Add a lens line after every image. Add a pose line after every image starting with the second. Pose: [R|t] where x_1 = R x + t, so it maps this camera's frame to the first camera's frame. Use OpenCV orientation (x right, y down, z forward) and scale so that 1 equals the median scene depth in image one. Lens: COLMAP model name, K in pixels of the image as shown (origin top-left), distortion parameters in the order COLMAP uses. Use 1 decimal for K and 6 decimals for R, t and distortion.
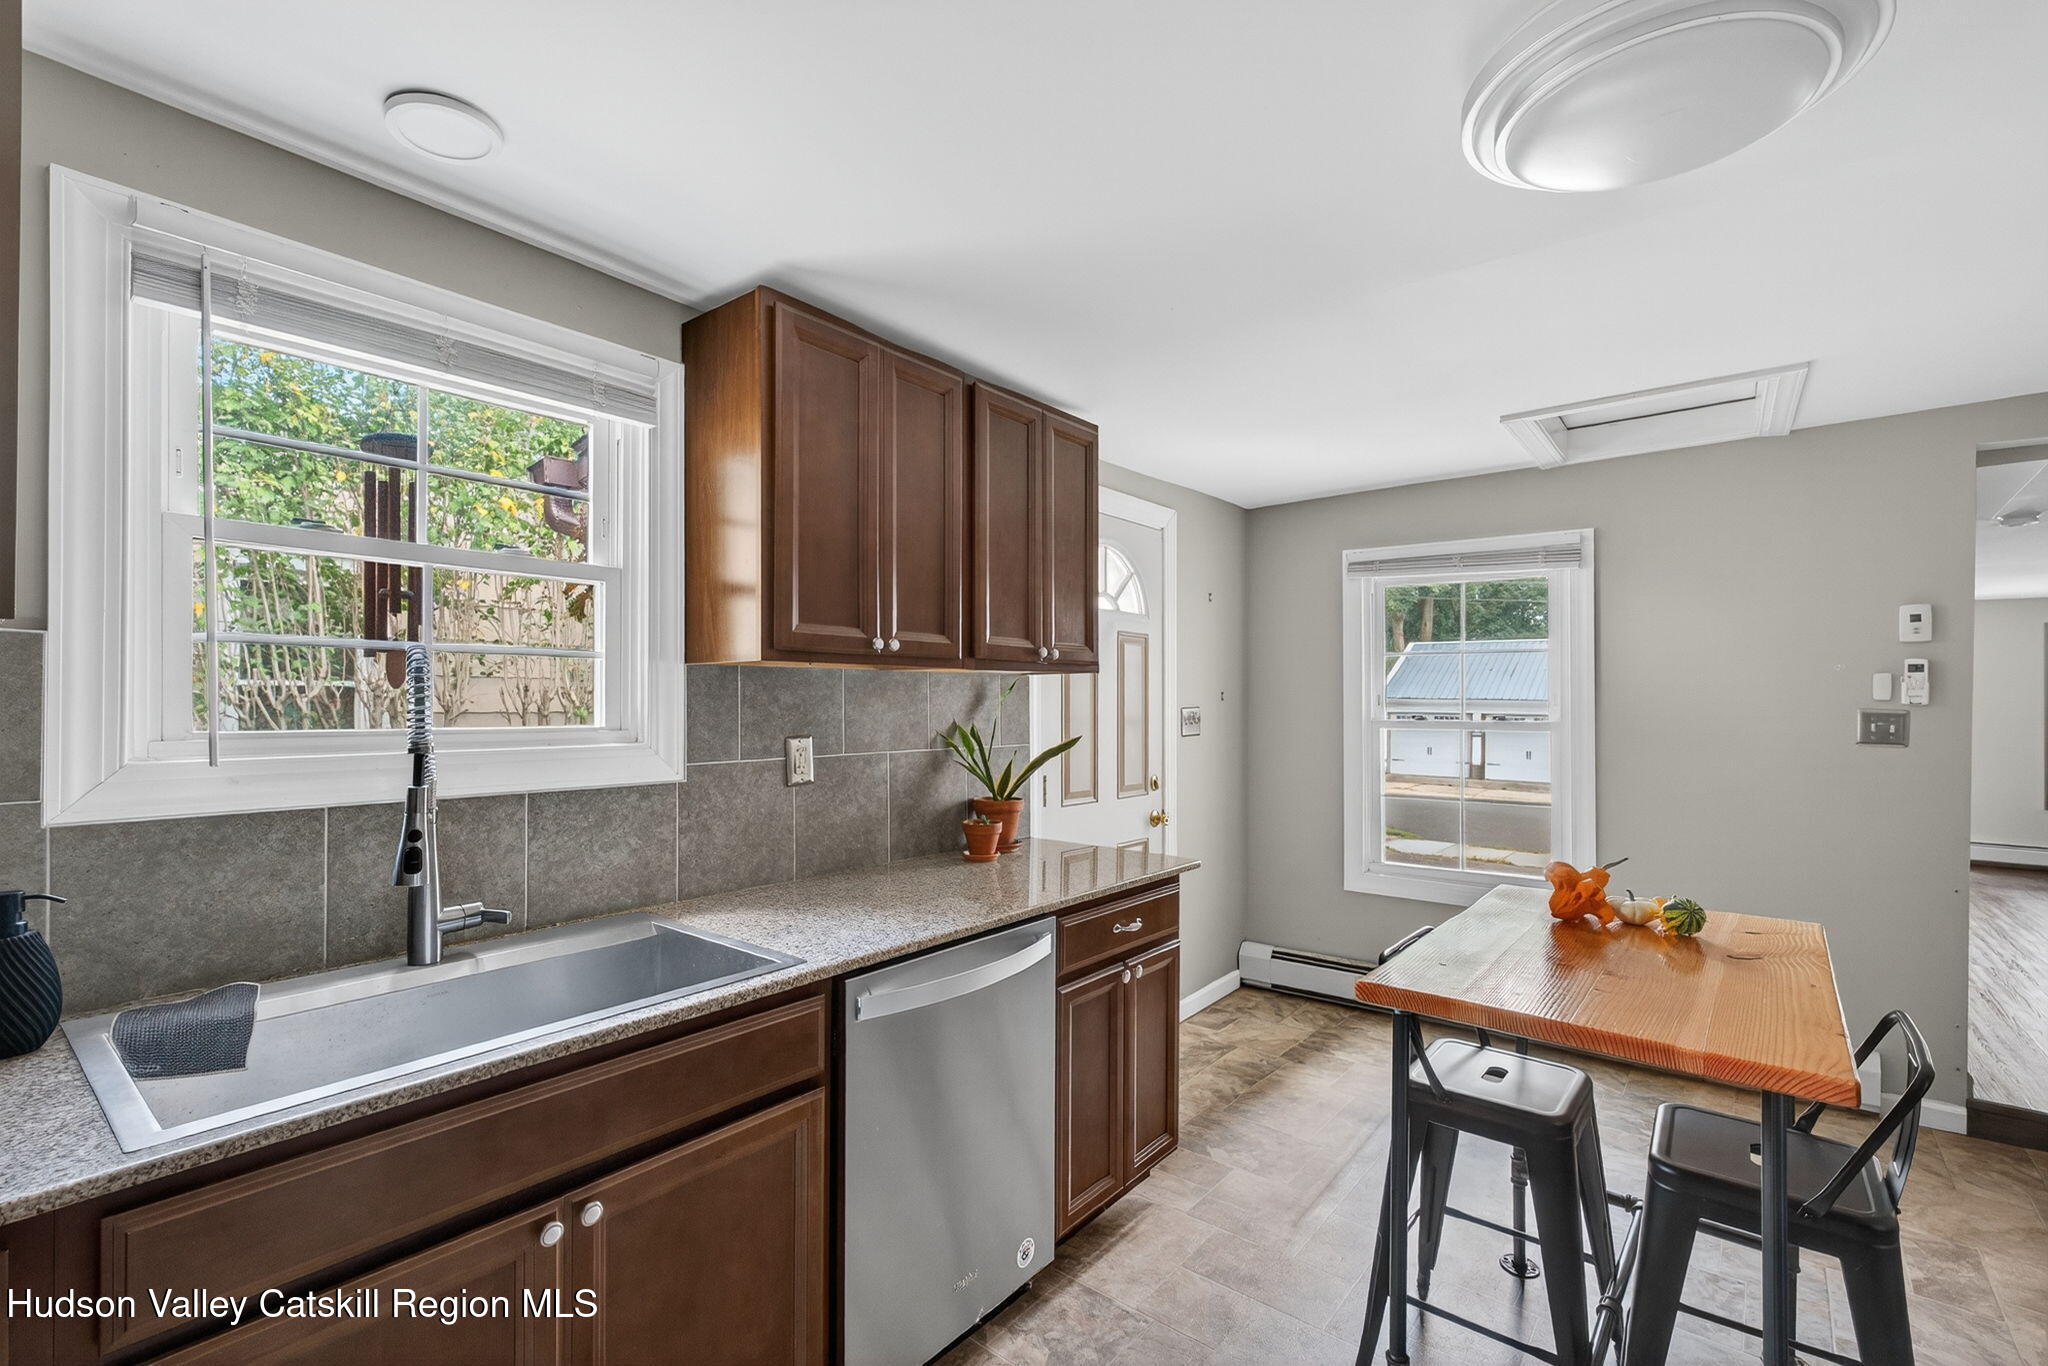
lens RADIAL K [[907.9, 0, 1030.2], [0, 907.9, 698.6], [0, 0, 1]] dist [0.011587, -0.000004]
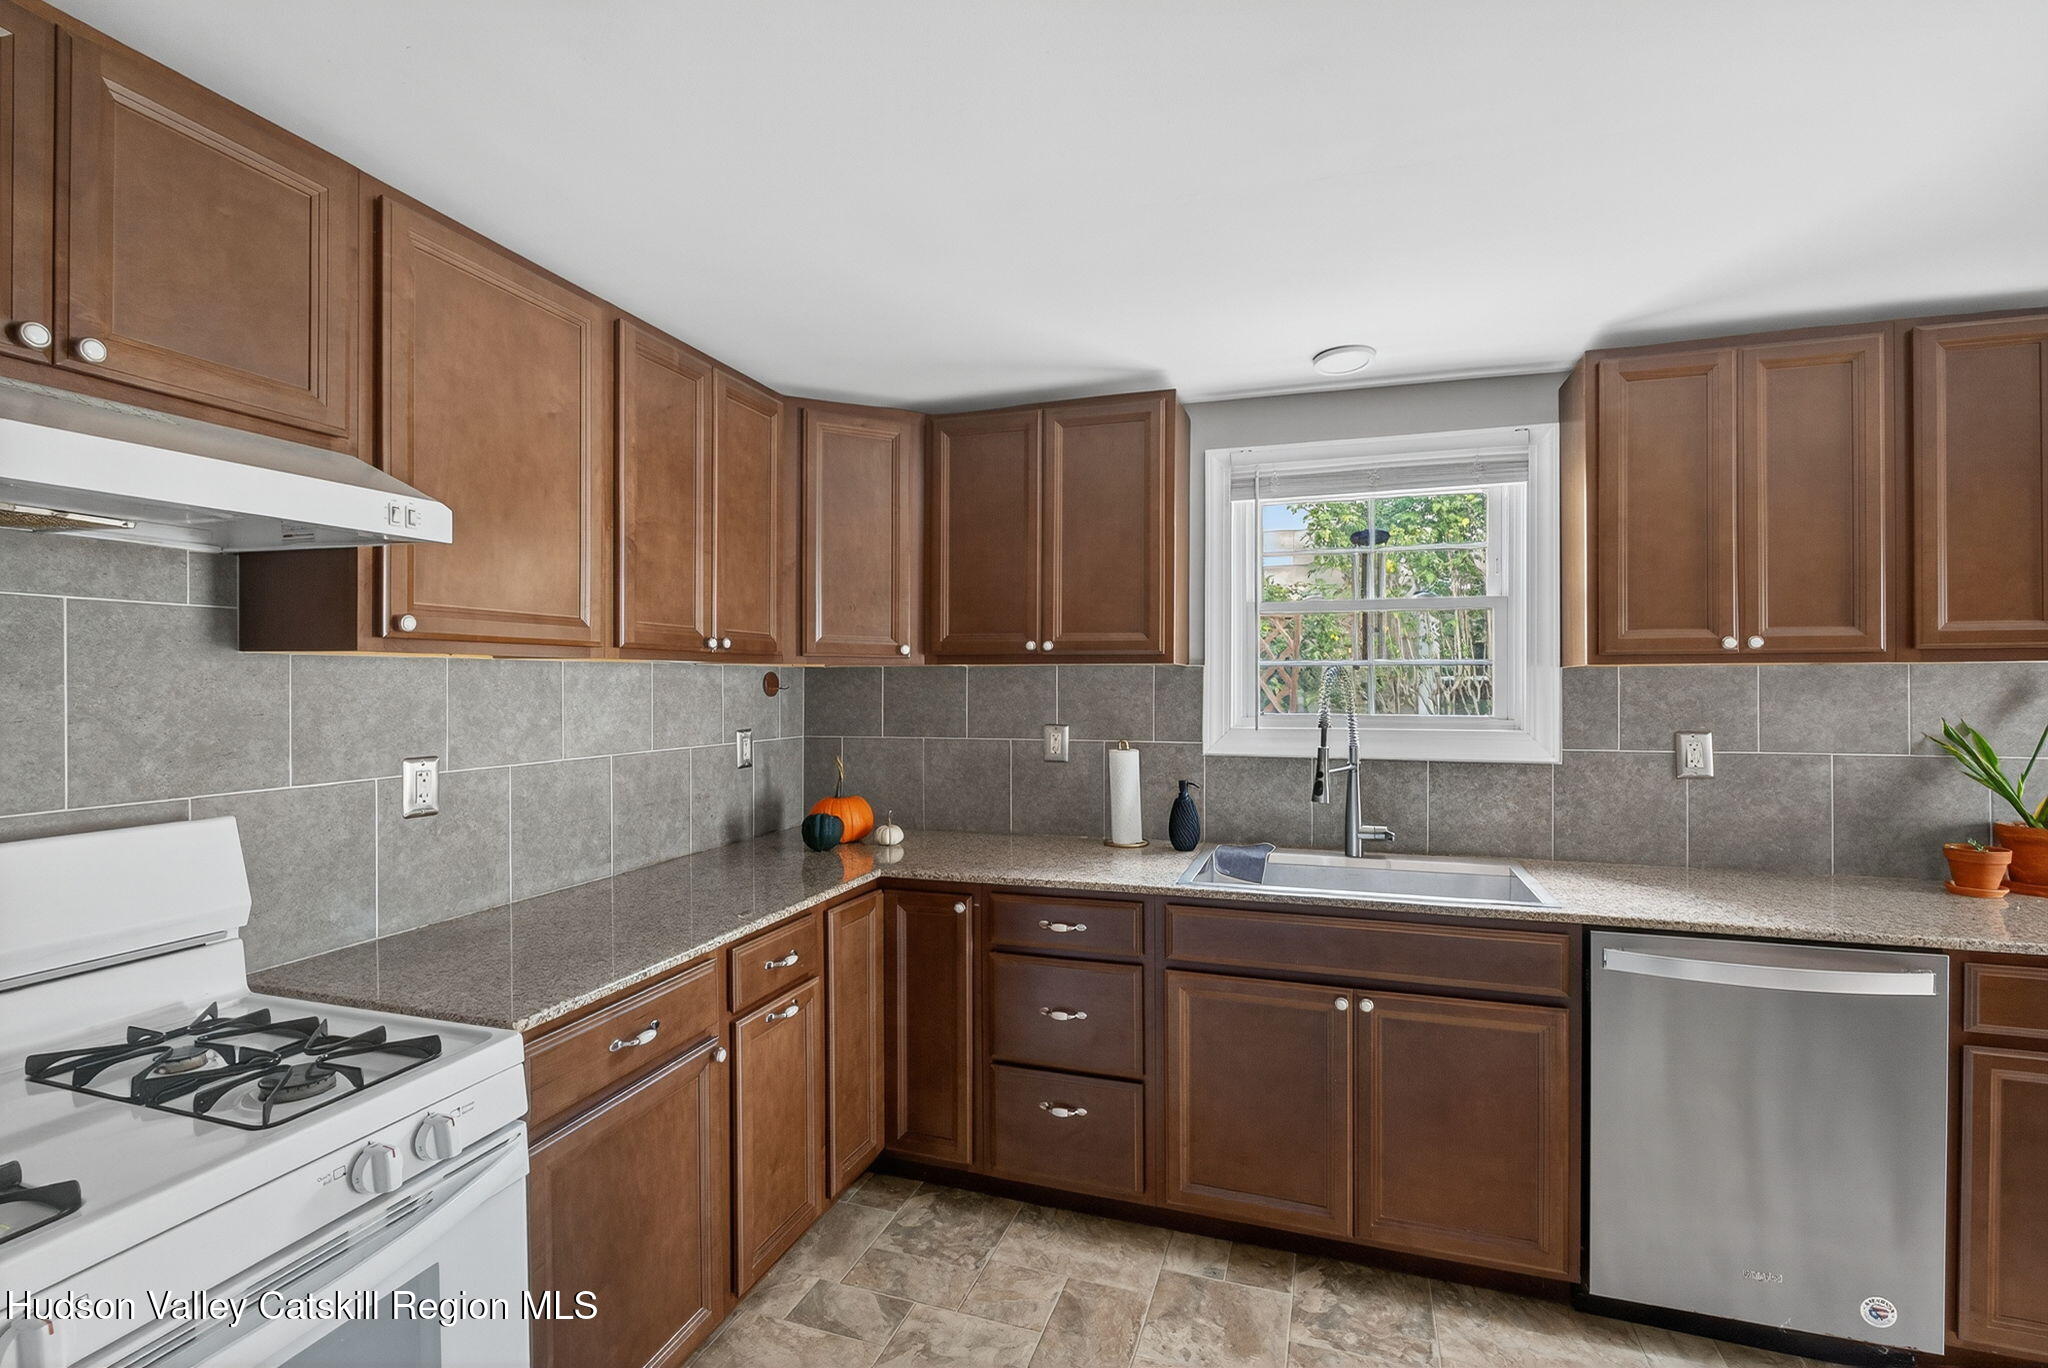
lens RADIAL K [[922.2, 0, 1024.7], [0, 922.2, 688.0], [0, 0, 1]] dist [-0.008027, 0.000227]
pose [[0.346295, -0.000907, -0.938125, 0.532721], [0.003922, 0.999992, 0.000481, -0.013821], [0.938118, -0.003846, 0.346296, -0.101249]]
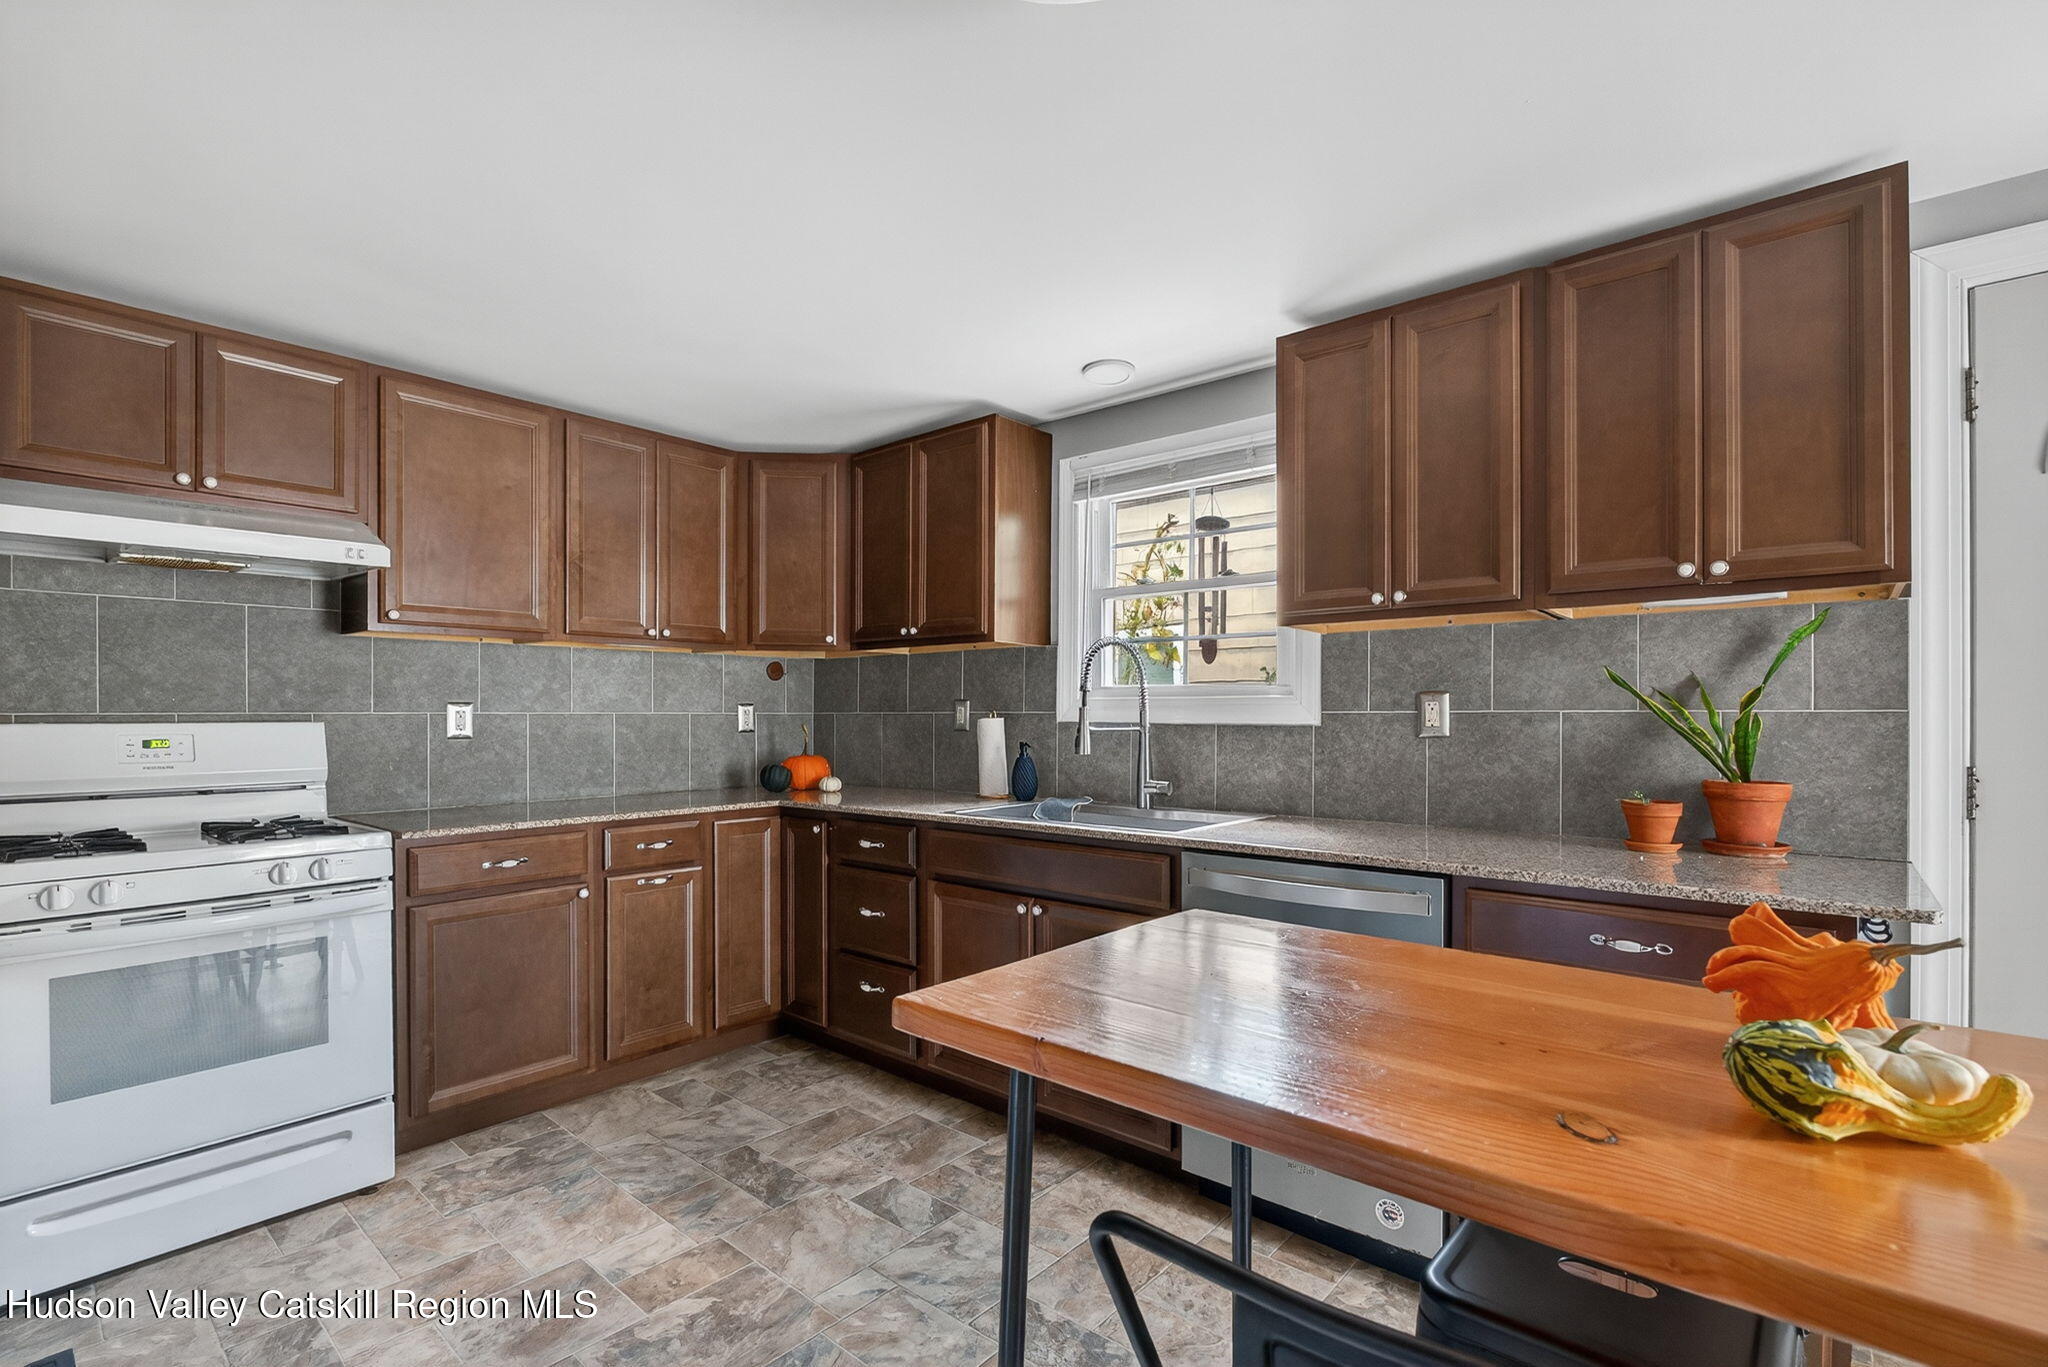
lens RADIAL K [[939.3, 0, 1015.2], [0, 939.3, 712.1], [0, 0, 1]] dist [-0.003315, -0.000582]
pose [[-0.034979, -0.006114, -0.999369, 0.970219], [0.001408, 0.999980, -0.006167, 0.080794], [0.999387, -0.001623, -0.034969, 0.621275]]
